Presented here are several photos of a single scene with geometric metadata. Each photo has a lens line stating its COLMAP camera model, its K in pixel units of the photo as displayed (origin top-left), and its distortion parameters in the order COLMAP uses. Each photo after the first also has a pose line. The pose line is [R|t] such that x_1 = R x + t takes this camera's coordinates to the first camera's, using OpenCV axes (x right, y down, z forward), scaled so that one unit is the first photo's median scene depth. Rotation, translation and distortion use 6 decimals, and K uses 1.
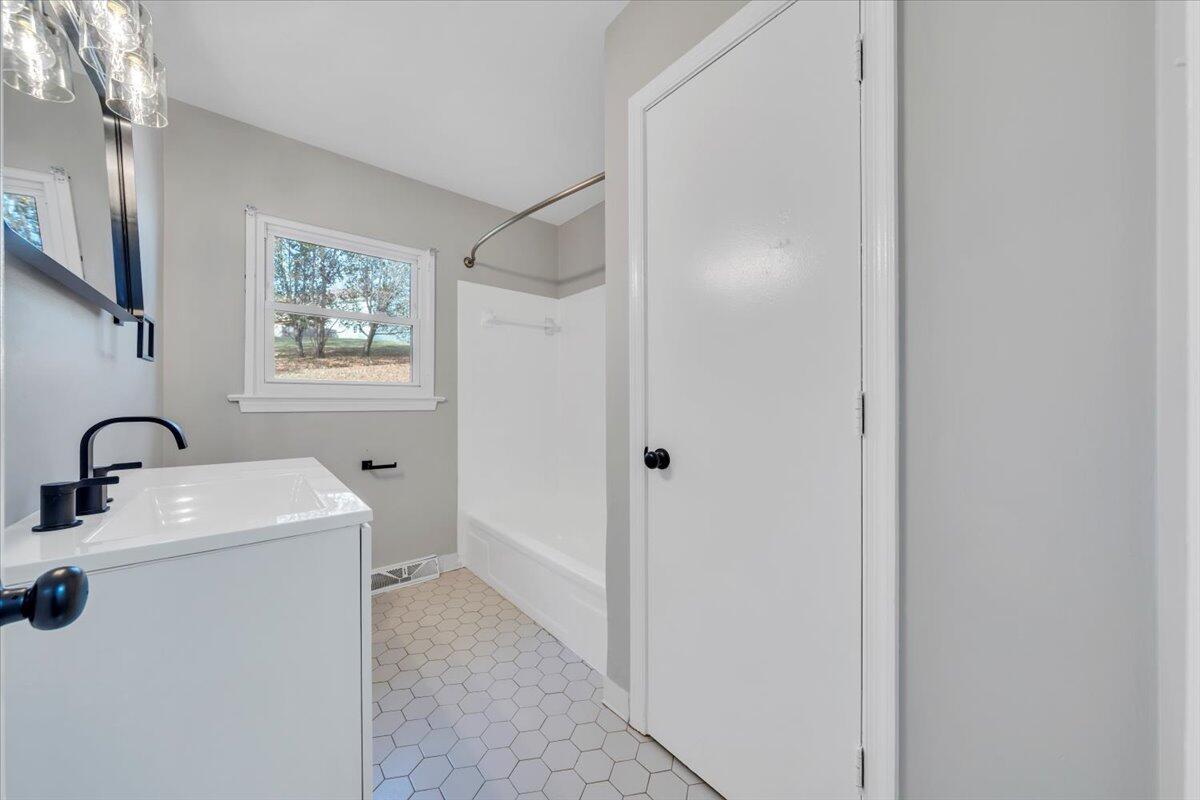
lens RADIAL K [[409.2, 0, 600.0], [0, 409.2, 400.0], [0, 0, 1]] dist [-0.000706, -0.000076]
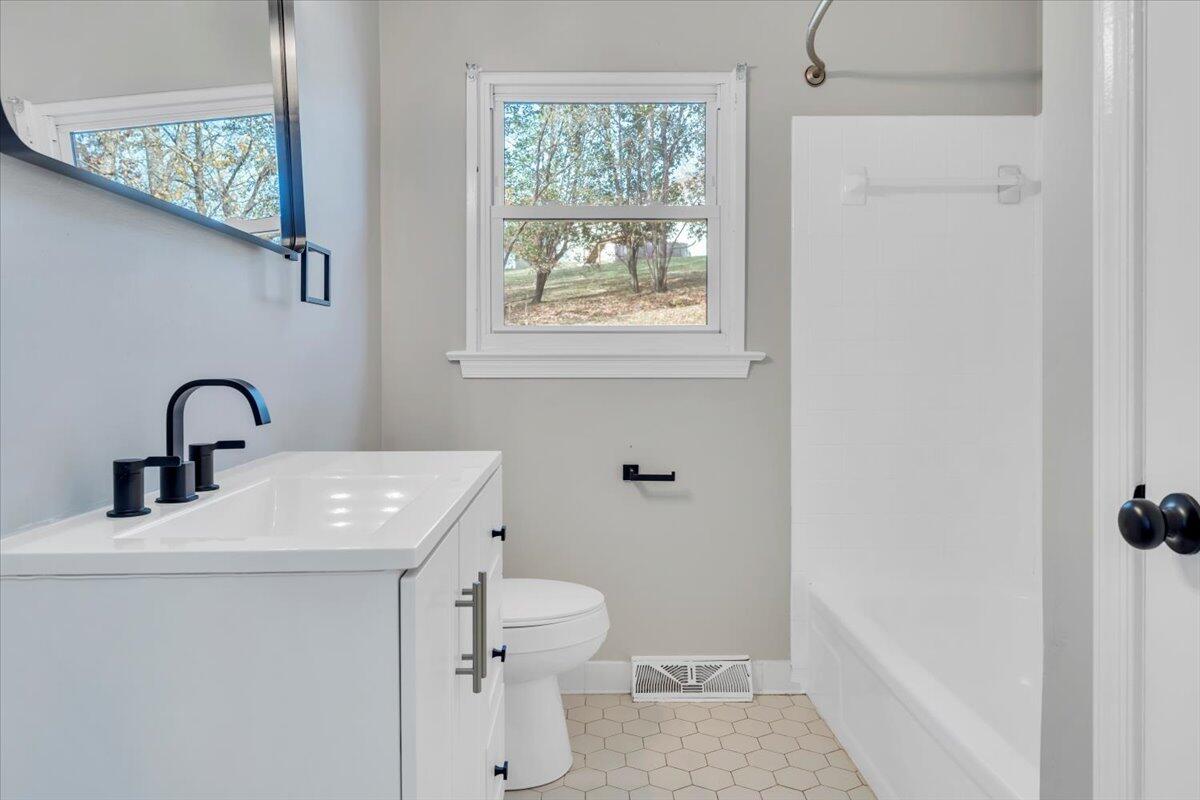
lens RADIAL K [[809.2, 0, 598.2], [0, 809.2, 375.4], [0, 0, 1]] dist [0.008402, 0.002003]
pose [[0.772009, 0.007182, -0.635571, 0.103216], [0.004677, 0.999845, 0.016980, 0.003737], [0.635594, -0.016081, 0.771856, 0.090069]]
